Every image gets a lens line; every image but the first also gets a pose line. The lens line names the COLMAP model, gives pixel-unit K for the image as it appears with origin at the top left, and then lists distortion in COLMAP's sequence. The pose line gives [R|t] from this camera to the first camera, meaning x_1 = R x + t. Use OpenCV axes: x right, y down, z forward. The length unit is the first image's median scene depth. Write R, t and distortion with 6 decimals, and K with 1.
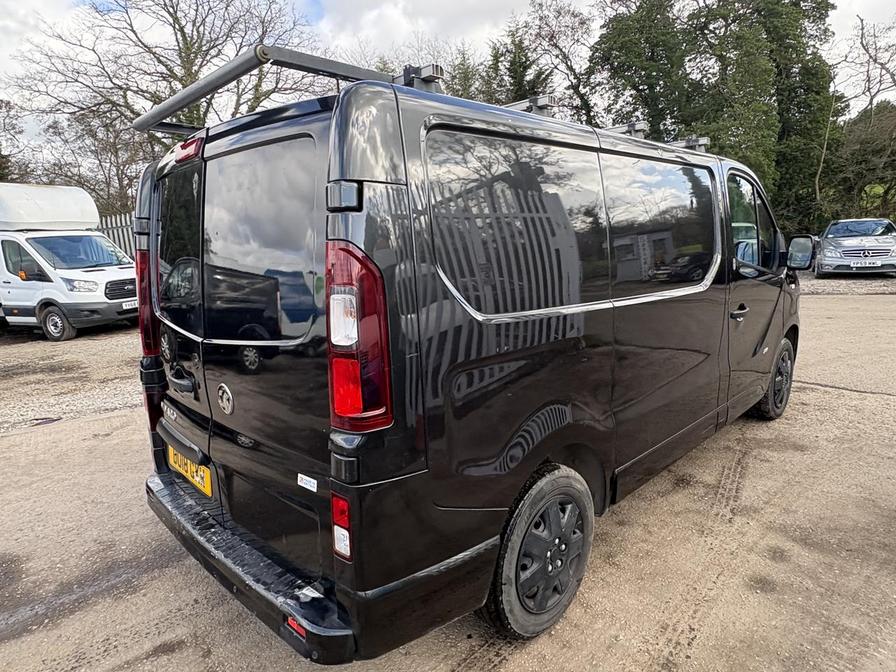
lens RADIAL K [[548.6, 0, 446.7], [0, 548.6, 334.5], [0, 0, 1]] dist [-0.000539, 0.001535]
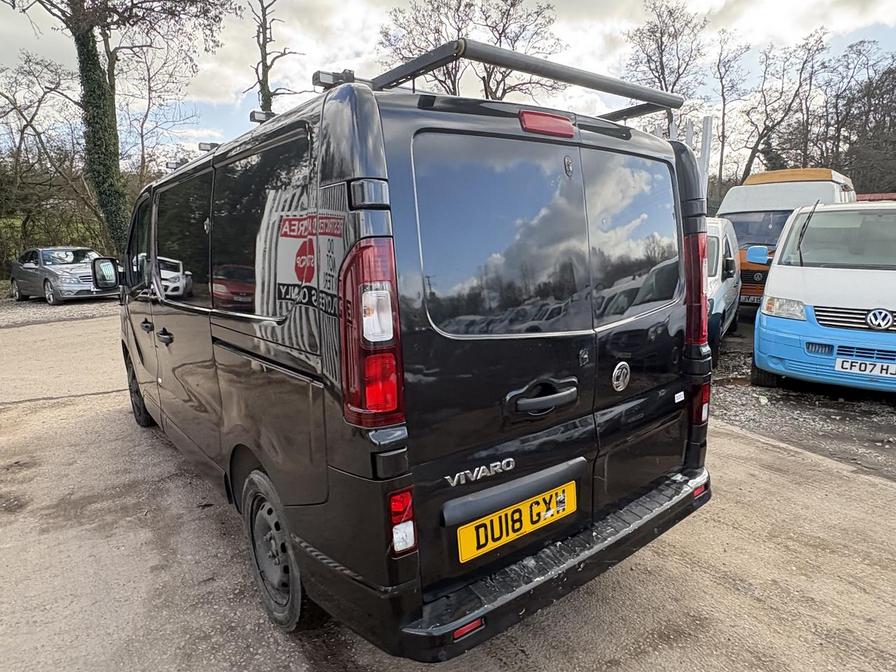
lens RADIAL K [[548.6, 0, 446.7], [0, 548.6, 334.5], [0, 0, 1]] dist [-0.000539, 0.001535]
pose [[0.112448, -0.126037, 0.985632, -0.151640], [0.186453, 0.976980, 0.103659, -0.013960], [-0.976008, 0.172117, 0.133359, 0.122042]]
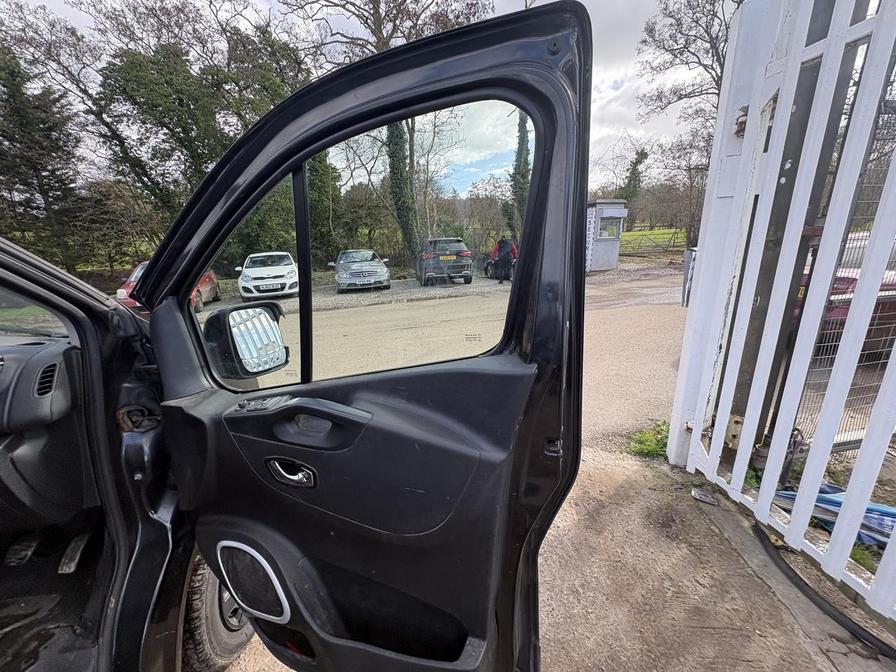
lens RADIAL K [[358.9, 0, 451.2], [0, 358.9, 335.6], [0, 0, 1]] dist [0.002604, -0.000562]
pose [[0.644751, -0.176981, 0.743622, 0.109924], [0.151725, 0.983101, 0.102425, -0.030851], [-0.749183, 0.046788, 0.660708, 0.128752]]
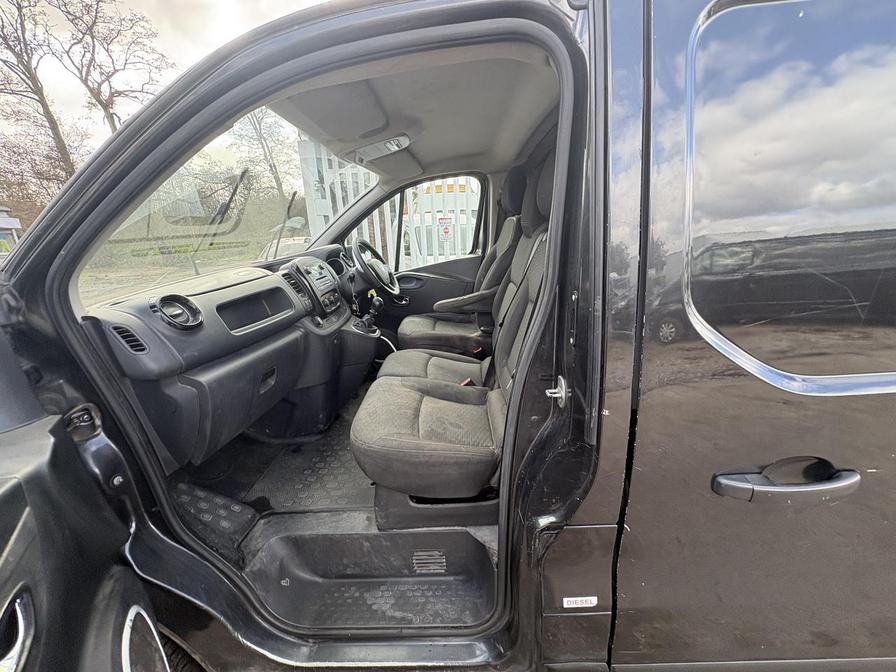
lens RADIAL K [[358.9, 0, 451.2], [0, 358.9, 335.6], [0, 0, 1]] dist [0.002604, -0.000562]
pose [[-0.690464, -0.128090, 0.711935, -0.009508], [0.216110, 0.902722, 0.372008, -0.045062], [-0.690330, 0.410715, -0.595616, 0.259008]]
